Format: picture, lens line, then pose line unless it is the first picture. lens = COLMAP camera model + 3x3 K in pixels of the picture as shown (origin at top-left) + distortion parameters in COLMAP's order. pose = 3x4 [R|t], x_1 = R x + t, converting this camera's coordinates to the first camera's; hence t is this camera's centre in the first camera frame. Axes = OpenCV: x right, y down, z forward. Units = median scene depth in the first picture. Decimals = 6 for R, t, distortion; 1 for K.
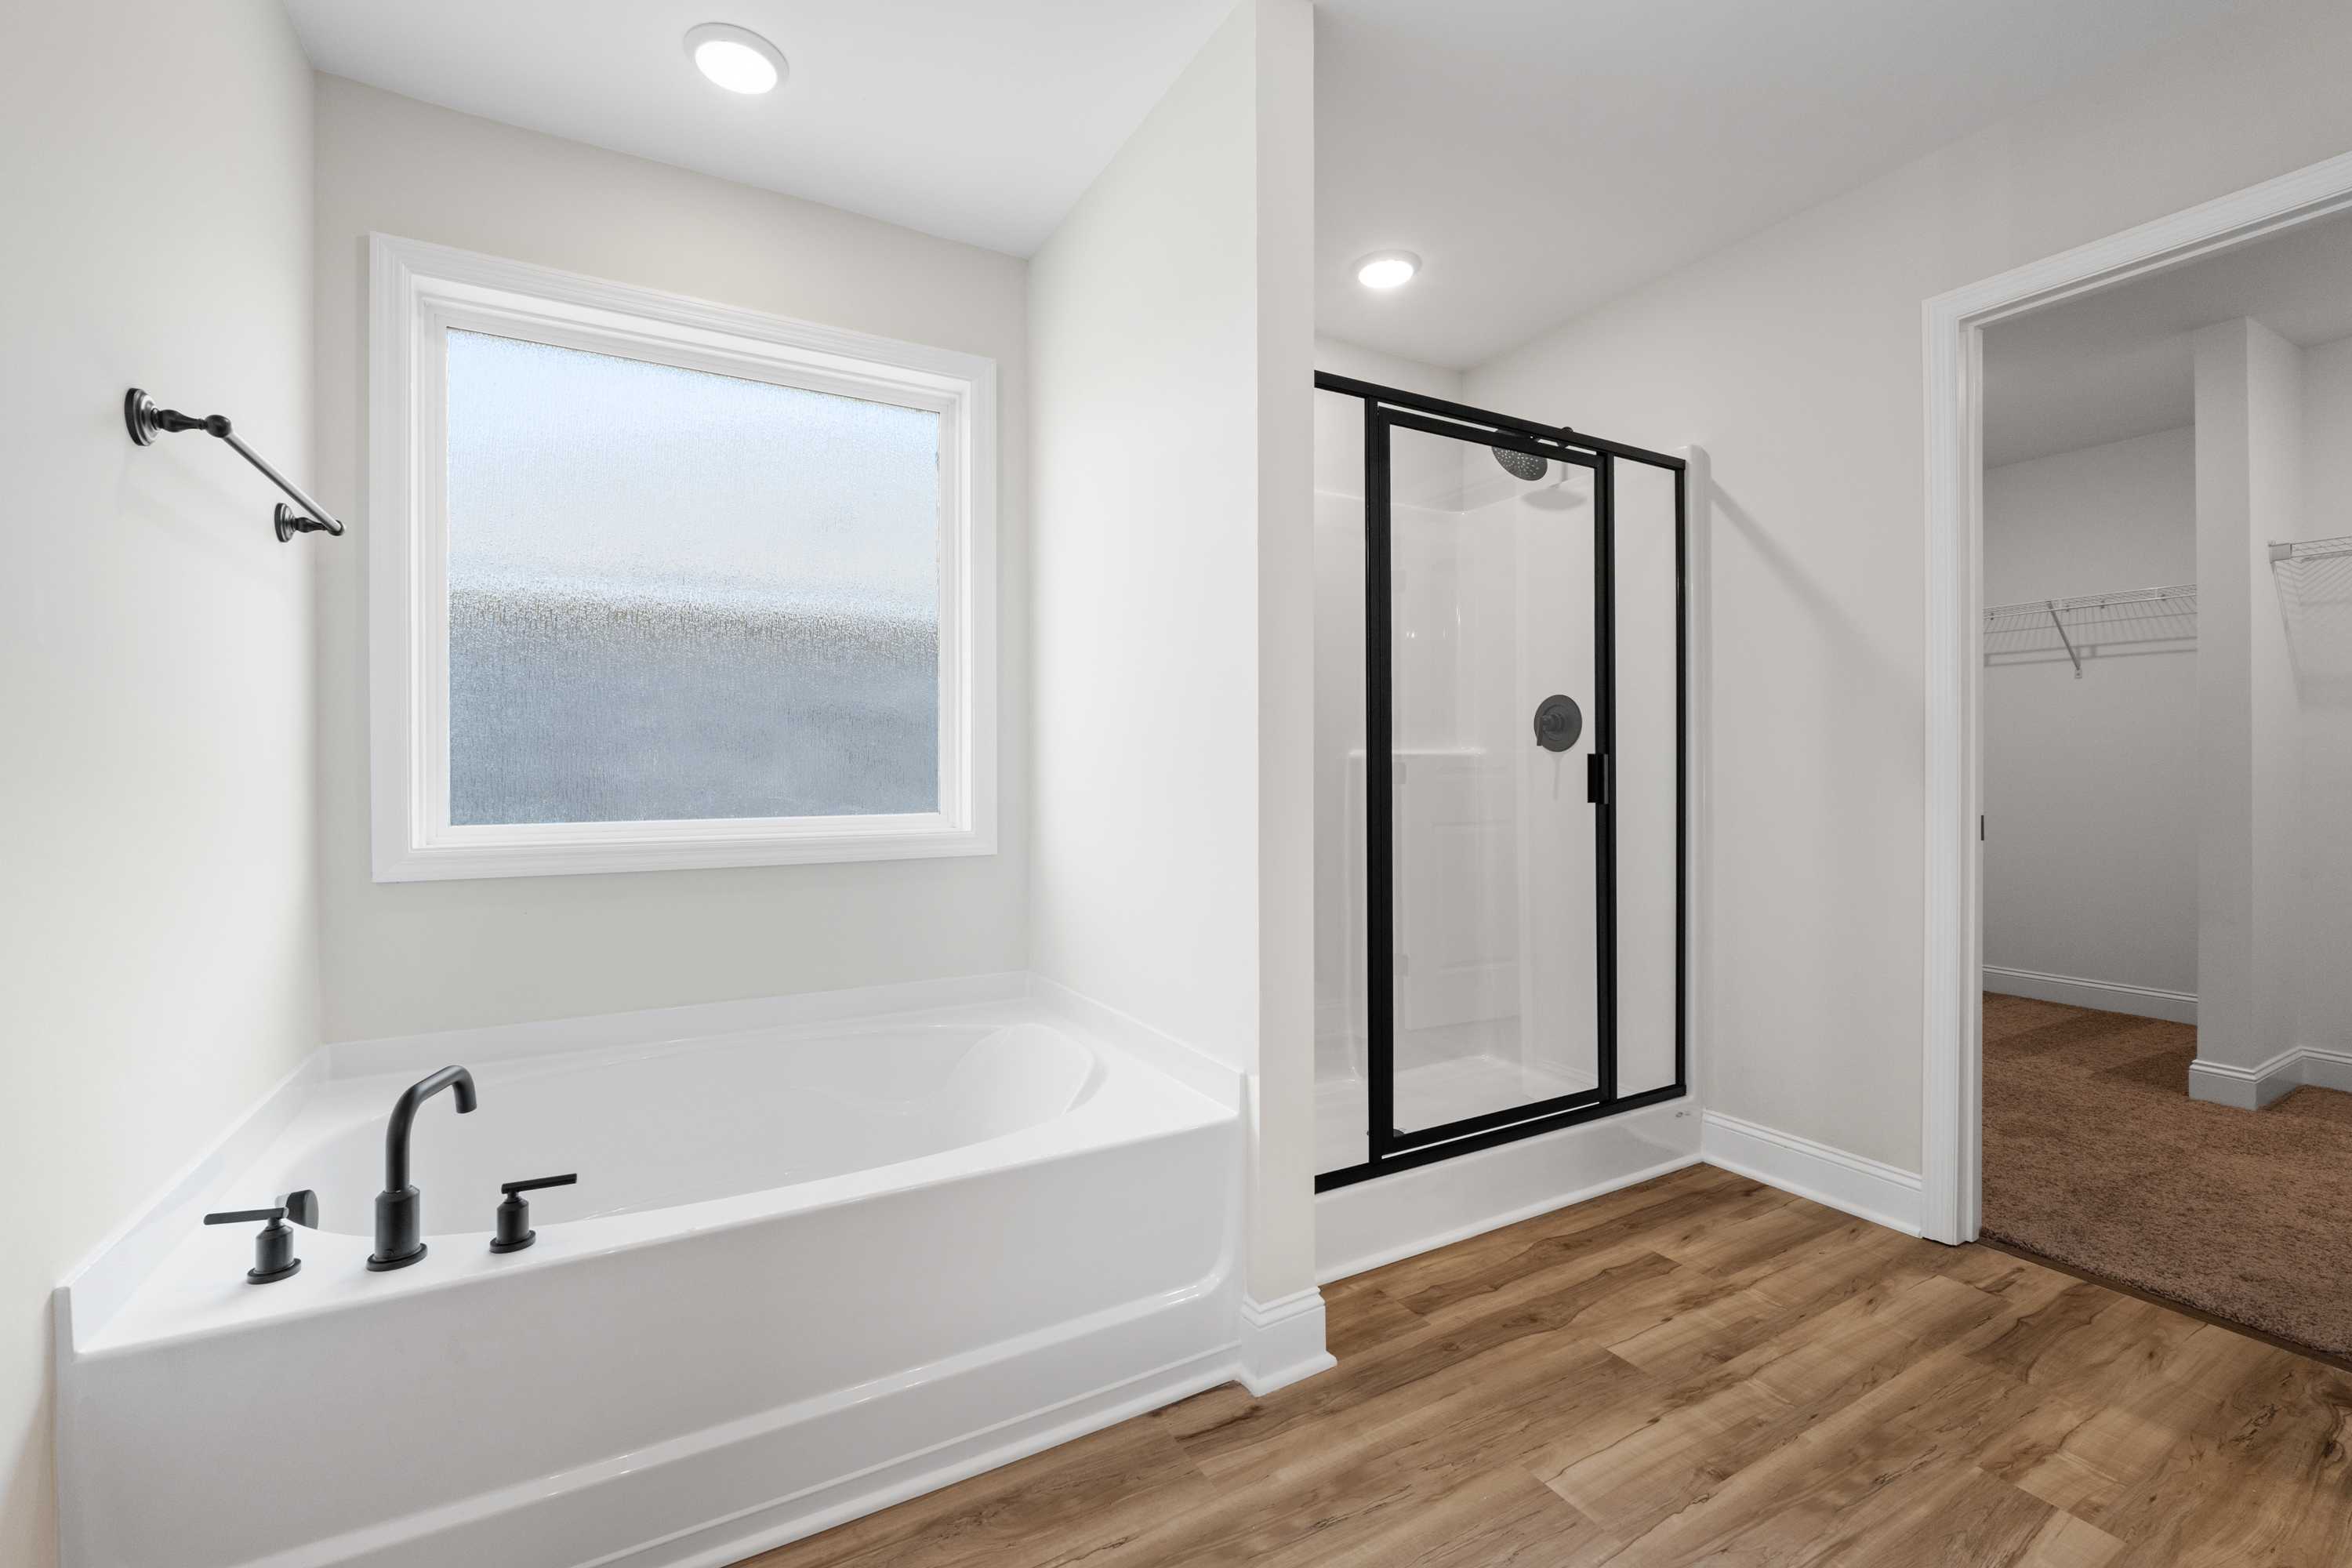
lens RADIAL K [[980.5, 0, 1168.1], [0, 980.5, 772.0], [0, 0, 1]] dist [-0.009158, -0.000701]
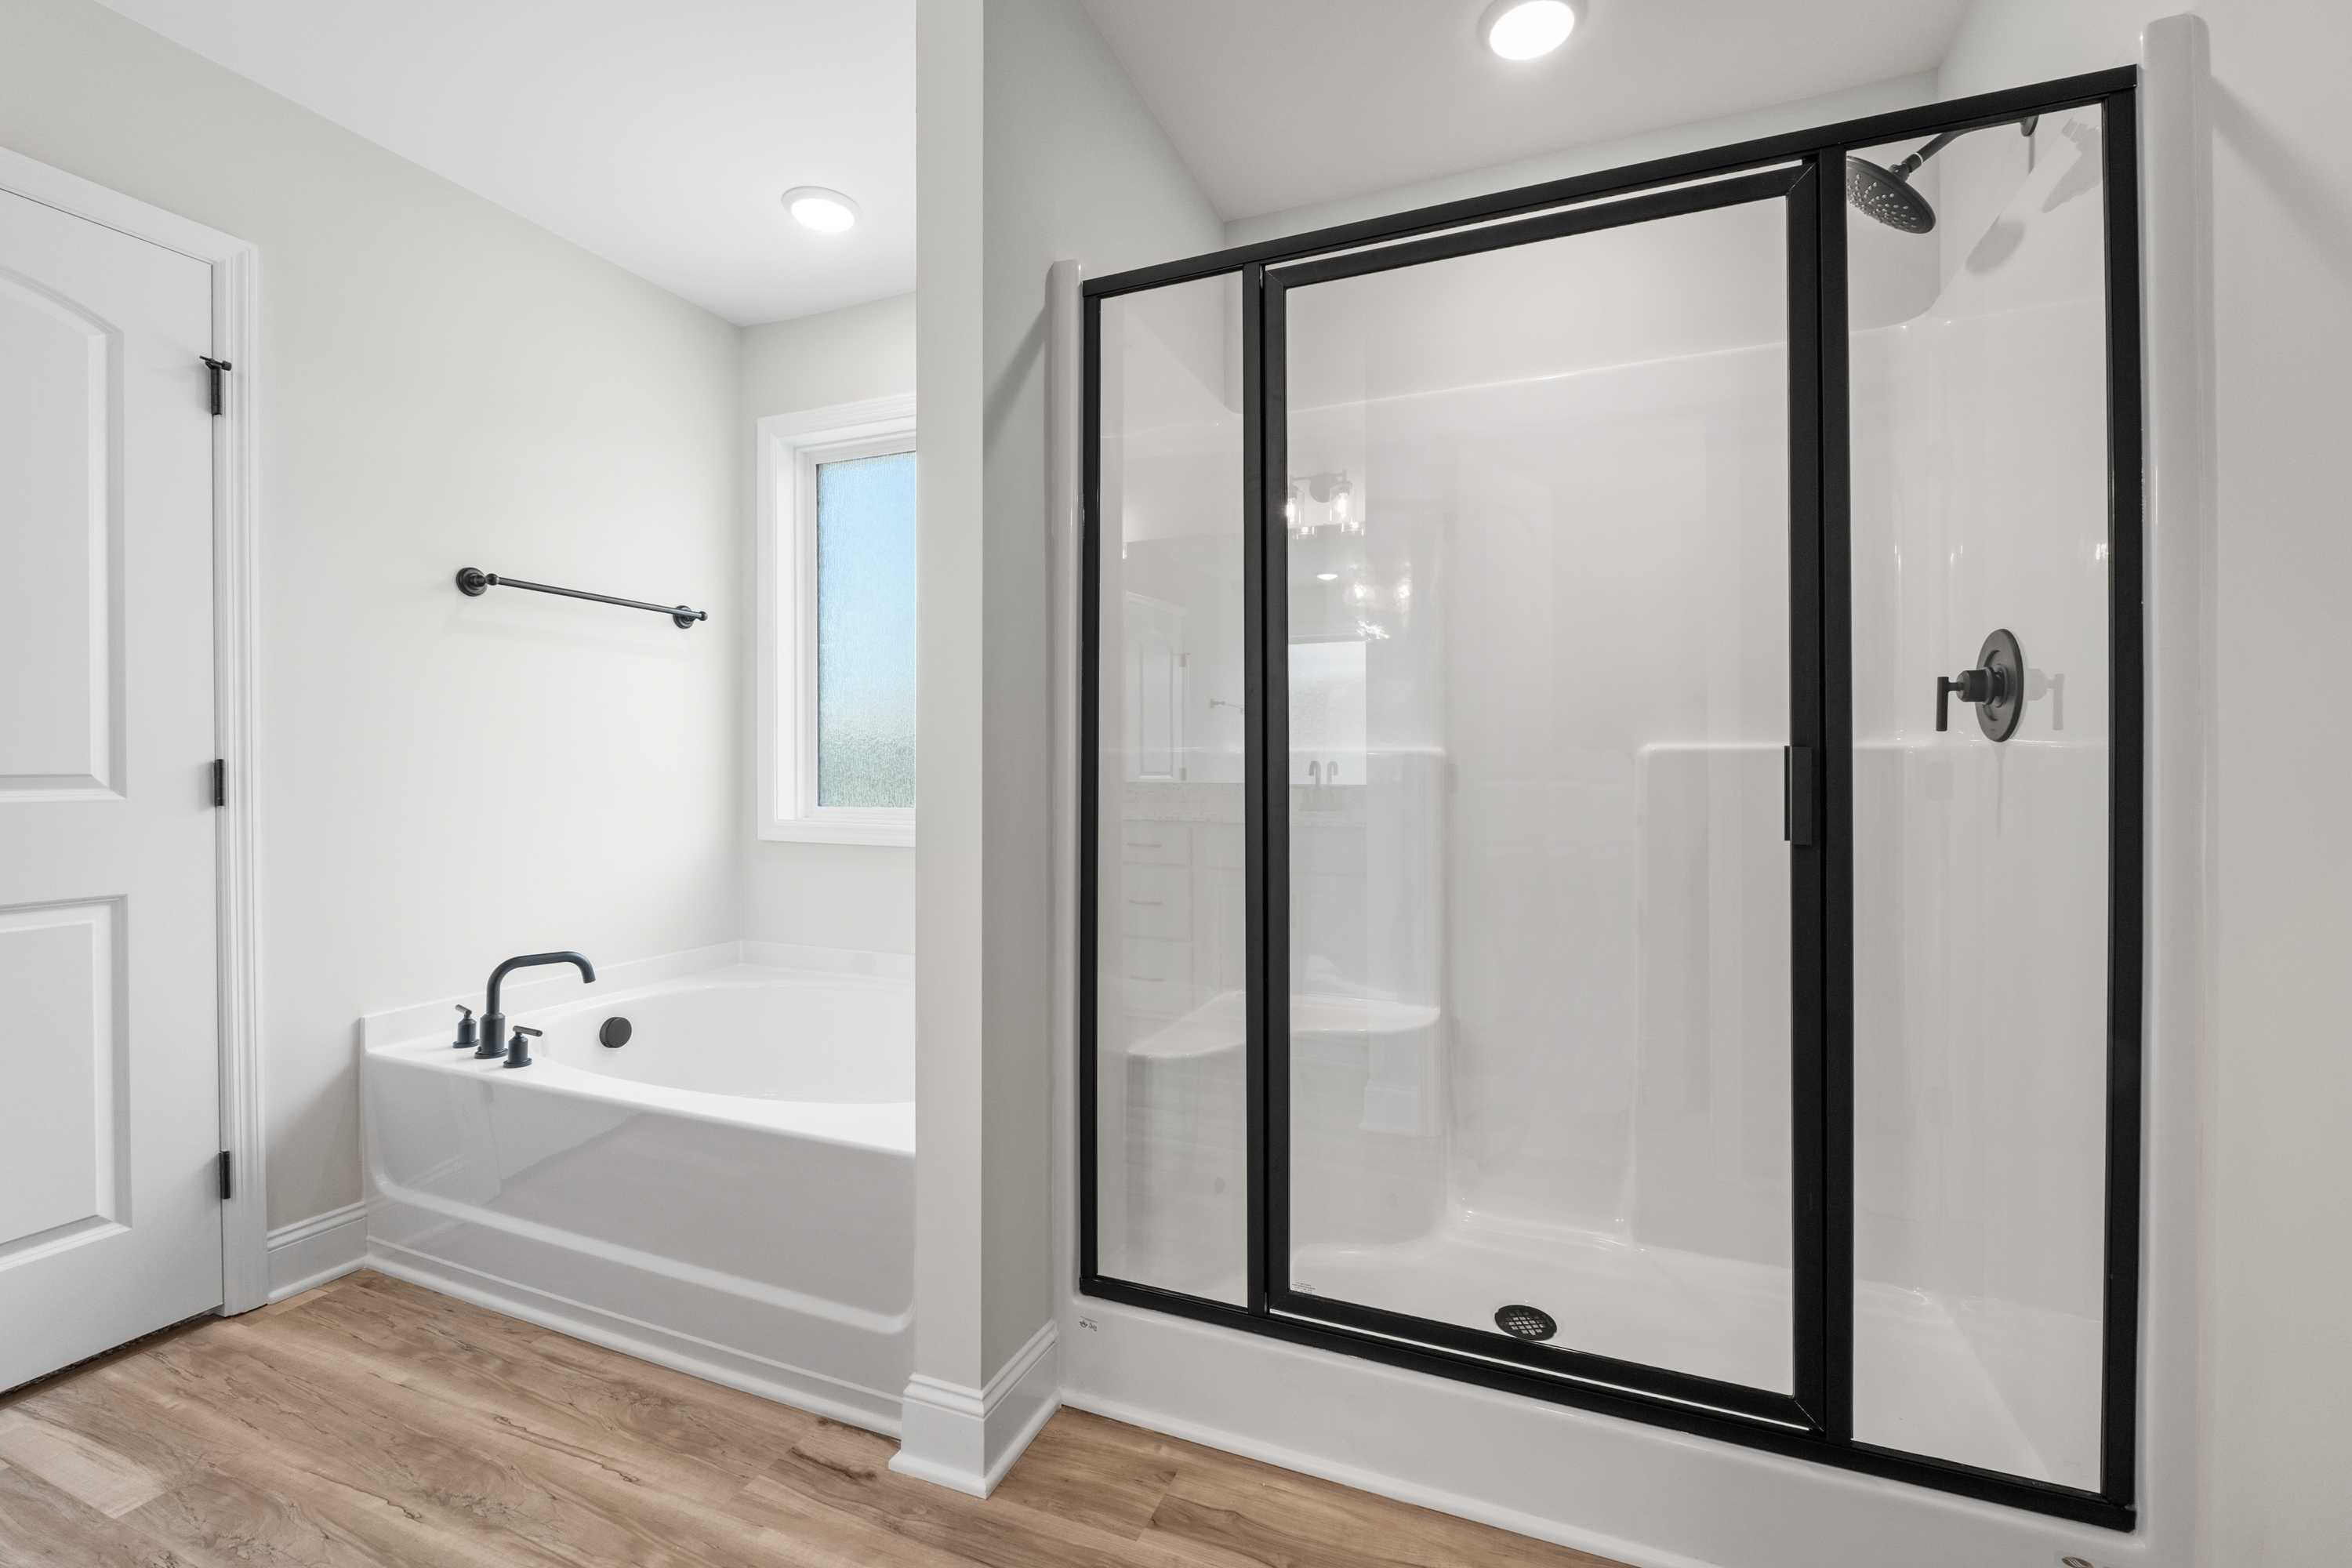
lens RADIAL K [[980.5, 0, 1175.9], [0, 980.5, 769.4], [0, 0, 1]] dist [-0.009158, -0.000701]
pose [[0.626653, 0.006023, -0.779275, 0.918220], [-0.006965, 0.999973, 0.002127, -0.007908], [0.779267, 0.004095, 0.626678, 0.616774]]
